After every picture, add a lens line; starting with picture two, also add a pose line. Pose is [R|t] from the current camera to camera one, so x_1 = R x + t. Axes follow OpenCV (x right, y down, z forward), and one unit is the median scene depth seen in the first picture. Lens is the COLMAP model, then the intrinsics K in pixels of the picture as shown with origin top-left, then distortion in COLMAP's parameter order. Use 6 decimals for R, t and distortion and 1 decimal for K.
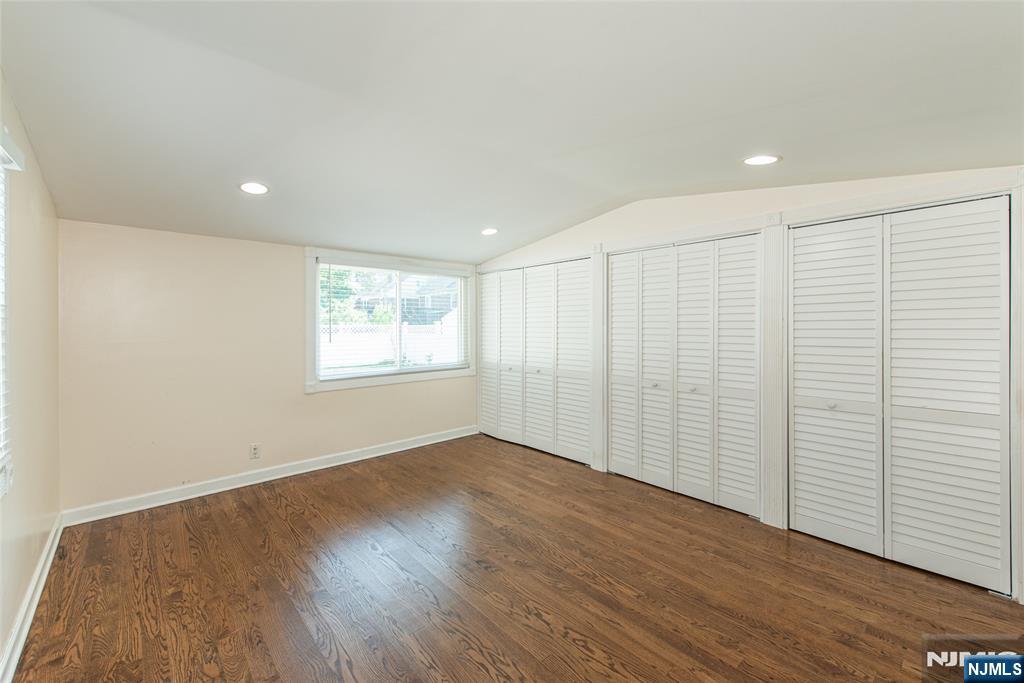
lens RADIAL K [[412.3, 0, 504.2], [0, 412.3, 333.1], [0, 0, 1]] dist [0.006607, -0.001681]
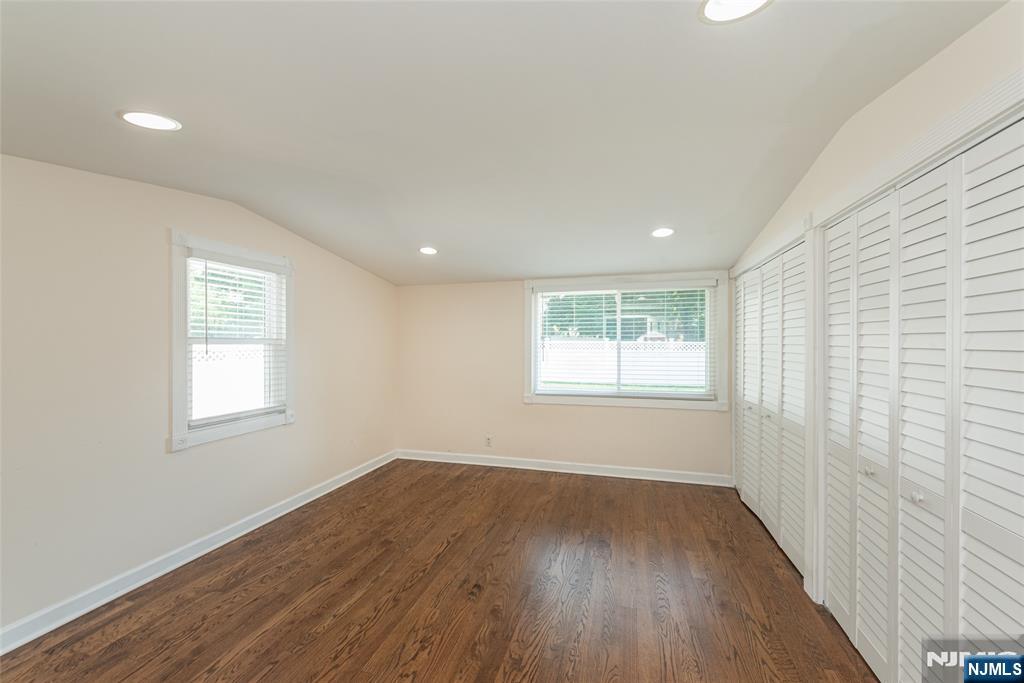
lens RADIAL K [[412.3, 0, 501.3], [0, 412.3, 342.0], [0, 0, 1]] dist [0.006607, -0.001681]
pose [[0.539874, 0.004276, -0.841735, 0.502740], [-0.017959, 0.999818, -0.006440, -0.021574], [0.841554, 0.018594, 0.539853, 0.304973]]
